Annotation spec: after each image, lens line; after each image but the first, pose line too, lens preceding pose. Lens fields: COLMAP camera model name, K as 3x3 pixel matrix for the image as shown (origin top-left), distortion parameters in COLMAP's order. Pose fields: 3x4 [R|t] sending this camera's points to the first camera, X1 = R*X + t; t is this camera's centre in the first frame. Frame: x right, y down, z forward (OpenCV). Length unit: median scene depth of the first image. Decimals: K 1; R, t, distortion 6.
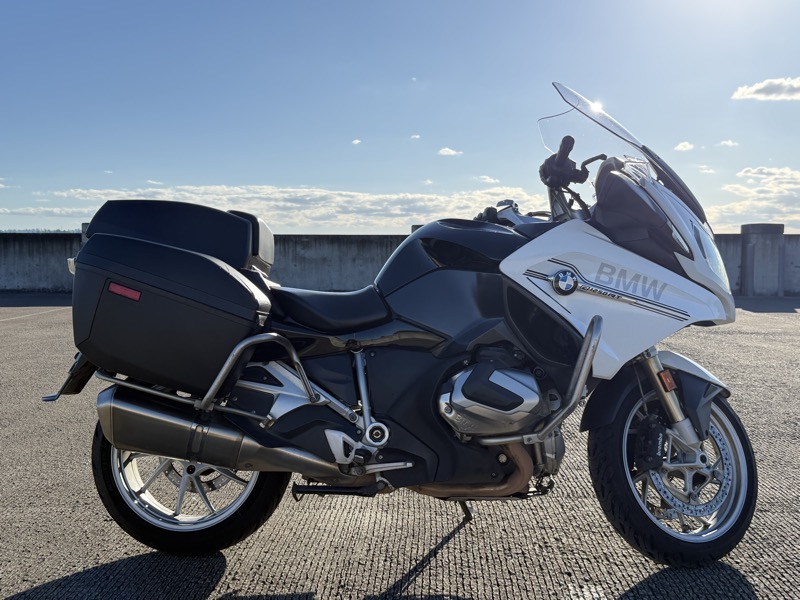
lens RADIAL K [[828.8, 0, 400.0], [0, 828.8, 300.0], [0, 0, 1]] dist [0.078951, -0.026694]
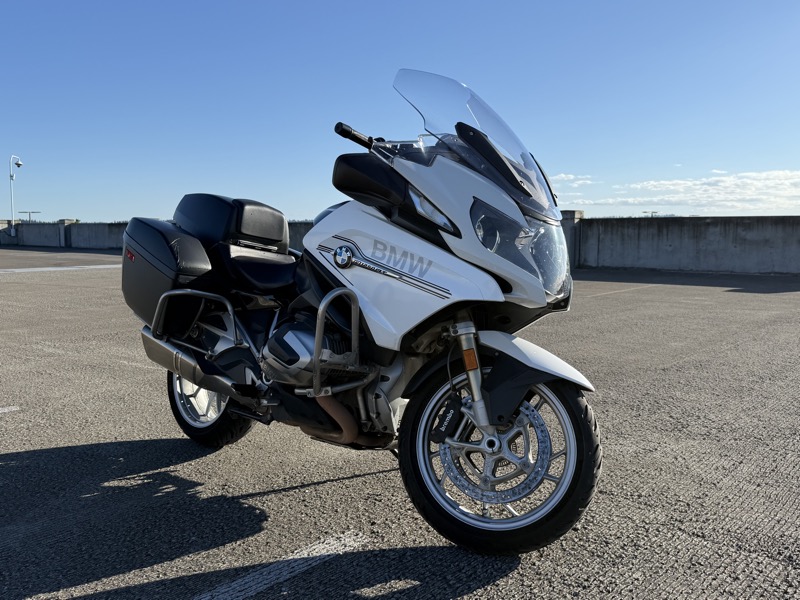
lens RADIAL K [[713.0, 0, 400.0], [0, 713.0, 300.0], [0, 0, 1]] dist [0.013941, 0.009400]
pose [[0.763123, 0.060444, -0.643420, 0.846518], [-0.038690, 0.998104, 0.047875, -0.012297], [0.645094, -0.011641, 0.764015, 0.321016]]
